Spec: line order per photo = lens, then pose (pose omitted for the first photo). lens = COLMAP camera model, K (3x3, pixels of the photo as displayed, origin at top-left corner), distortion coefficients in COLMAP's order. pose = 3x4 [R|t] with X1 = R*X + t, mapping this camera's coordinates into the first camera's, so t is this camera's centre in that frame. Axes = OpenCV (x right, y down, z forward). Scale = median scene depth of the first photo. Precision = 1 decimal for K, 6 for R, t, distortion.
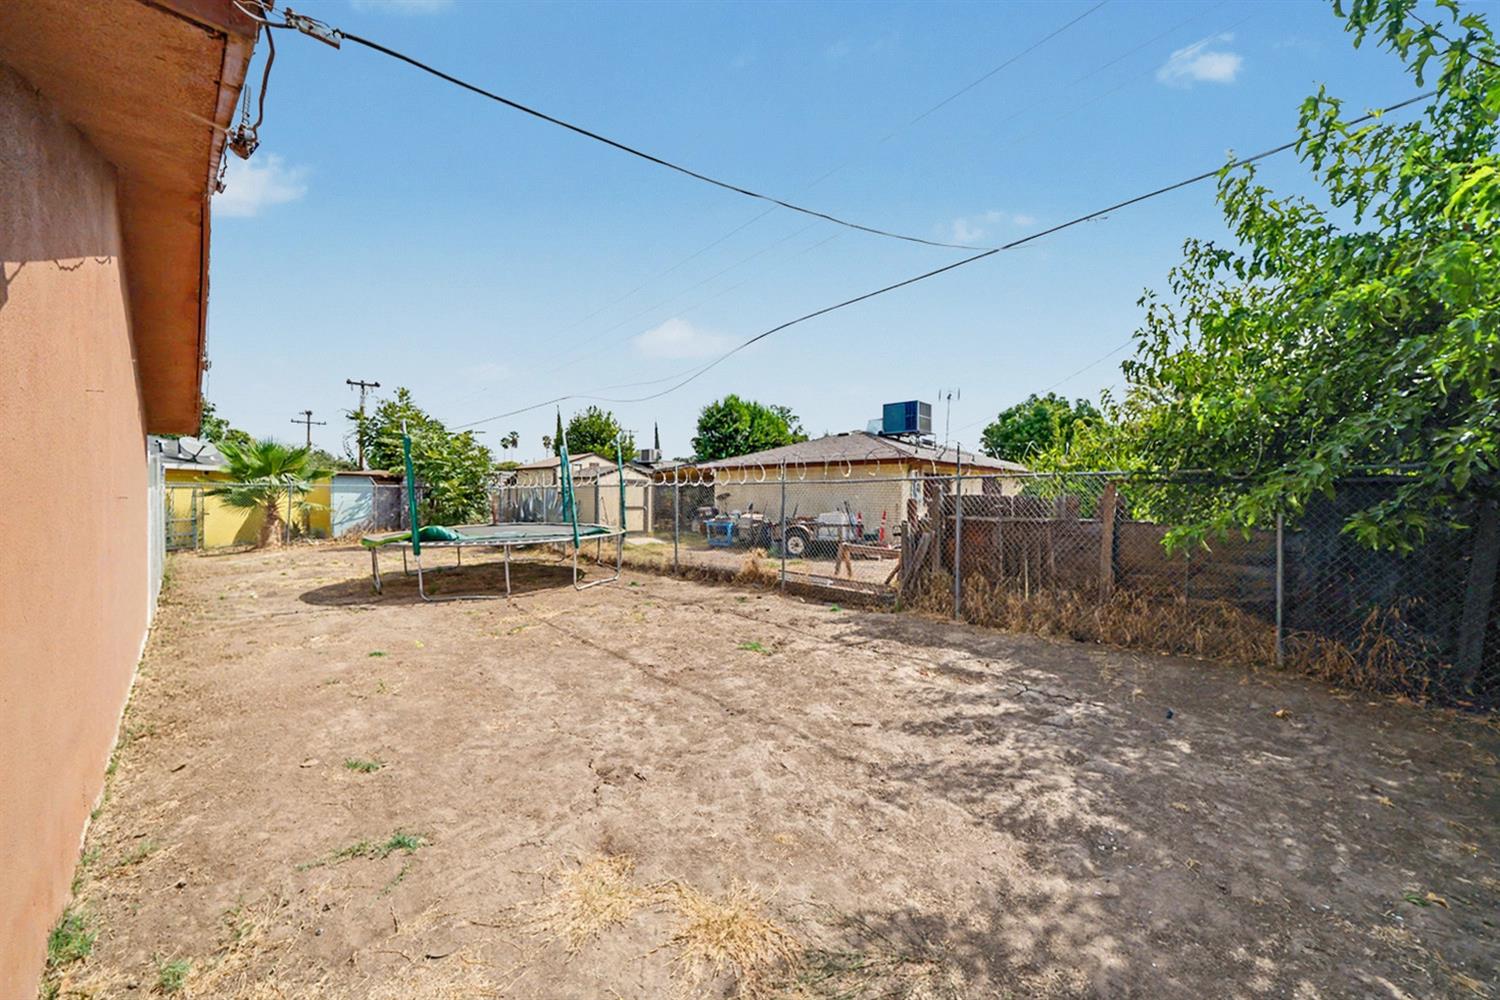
lens RADIAL K [[538.3, 0, 754.5], [0, 538.3, 507.1], [0, 0, 1]] dist [-0.005496, -0.000241]
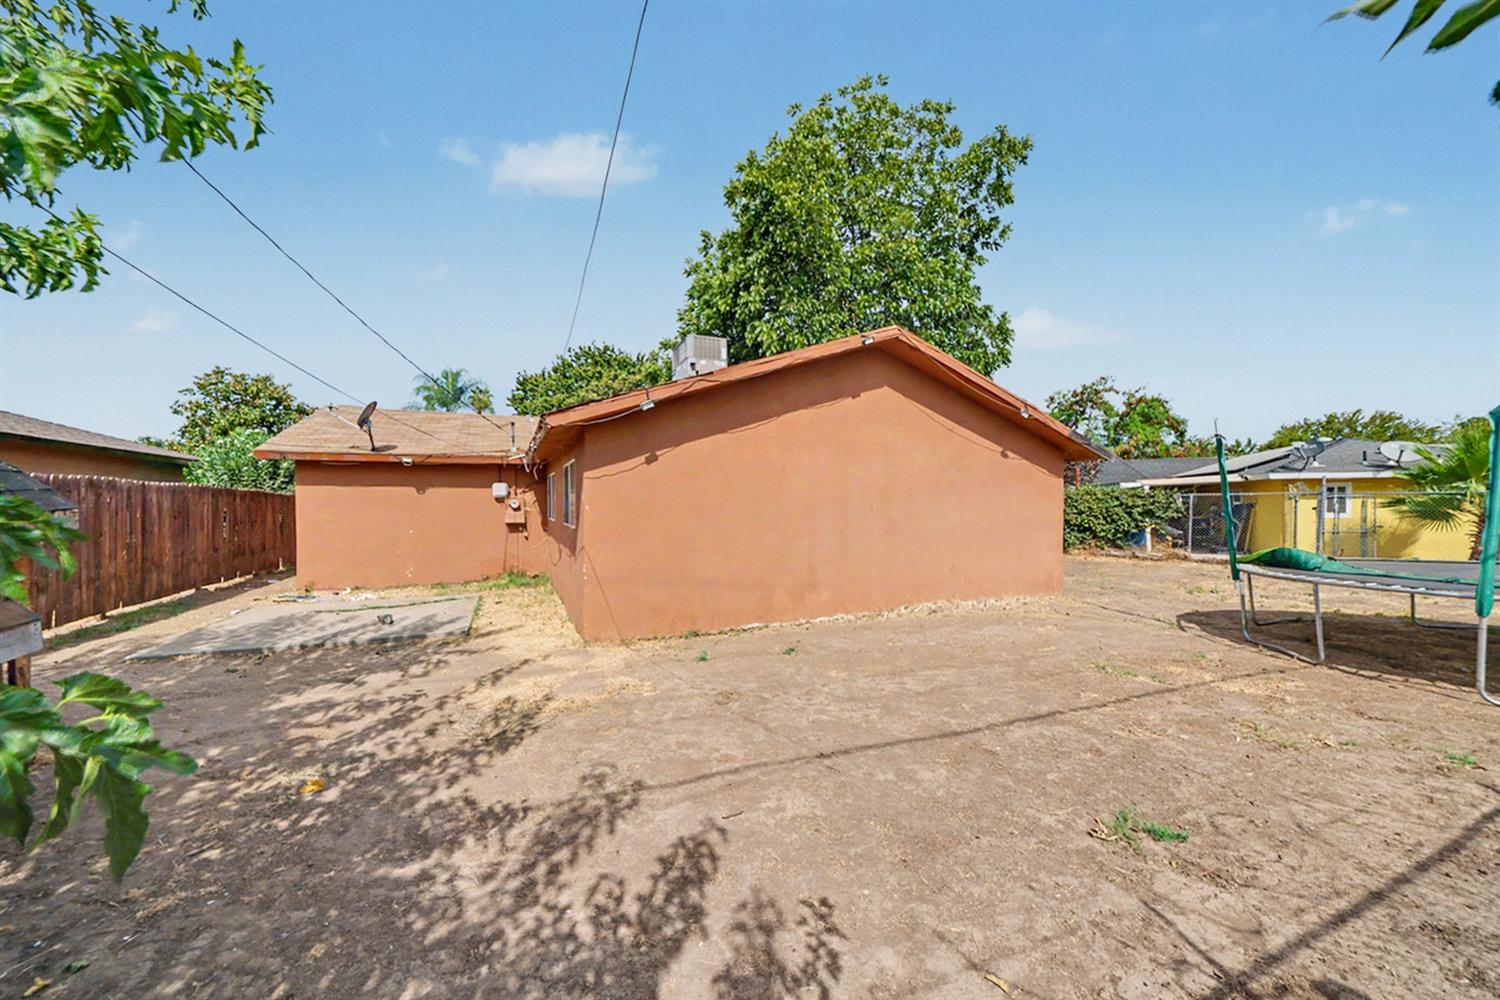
lens RADIAL K [[538.3, 0, 752.1], [0, 538.3, 513.5], [0, 0, 1]] dist [-0.005496, -0.000241]
pose [[-0.387248, 0.017360, -0.921812, 0.195134], [-0.018536, 0.999474, 0.026609, -0.010451], [0.921789, 0.027391, -0.386723, 0.287164]]
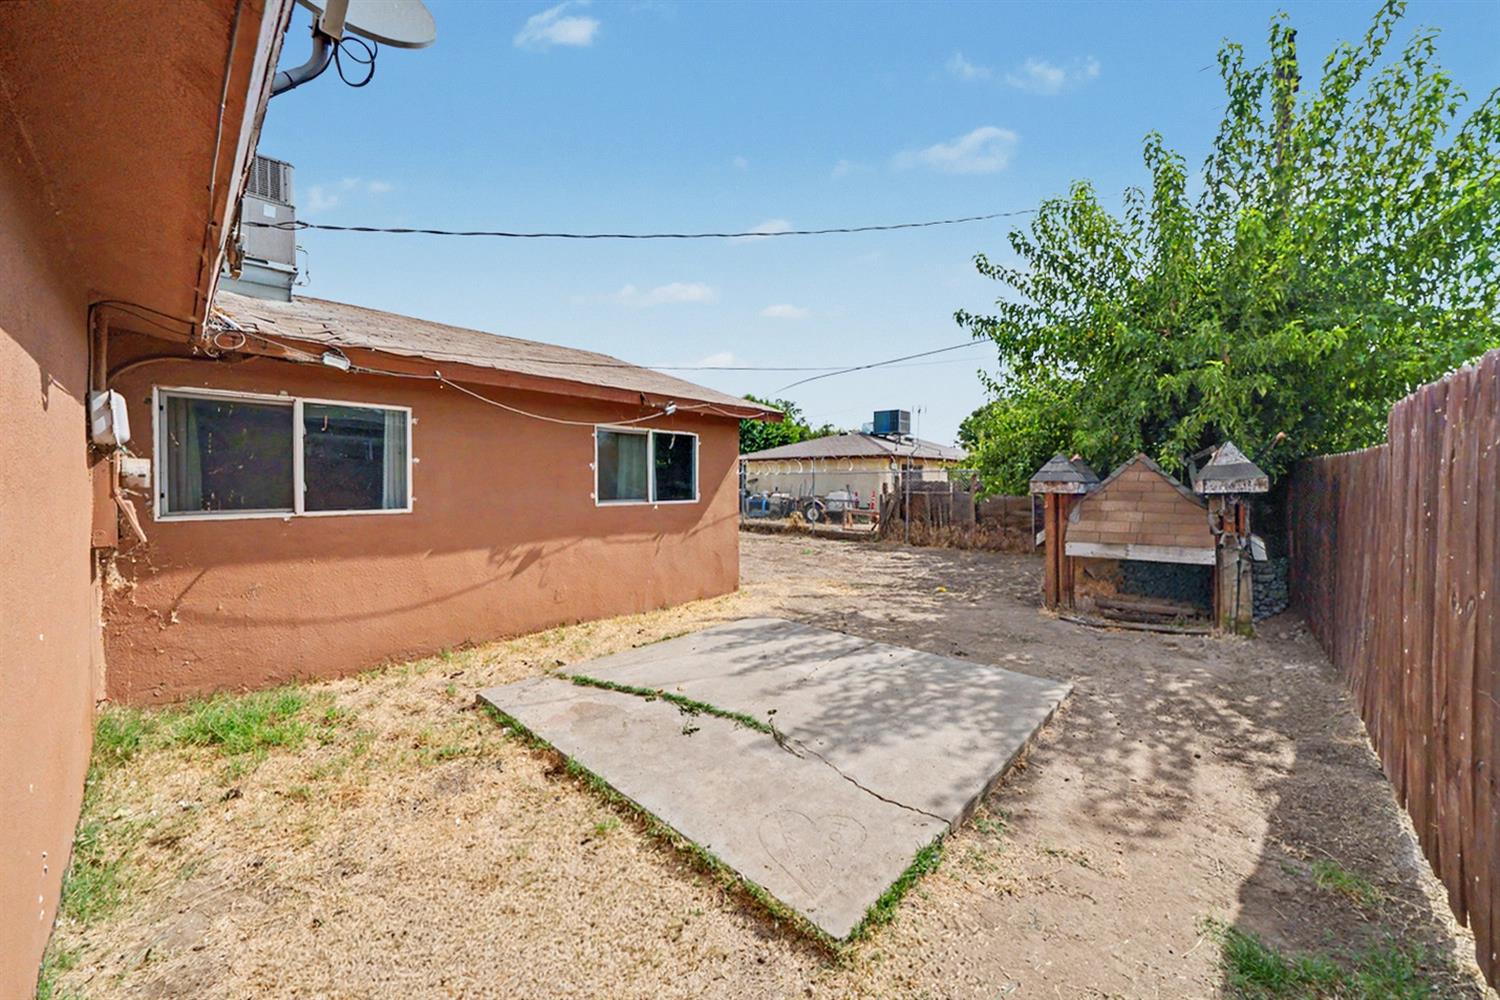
lens RADIAL K [[538.3, 0, 754.2], [0, 538.3, 490.8], [0, 0, 1]] dist [-0.005496, -0.000241]
pose [[0.999963, 0.000529, 0.008576, -0.080471], [-0.000525, 1.000000, -0.000384, 0.006263], [-0.008576, 0.000380, 0.999963, -0.389484]]
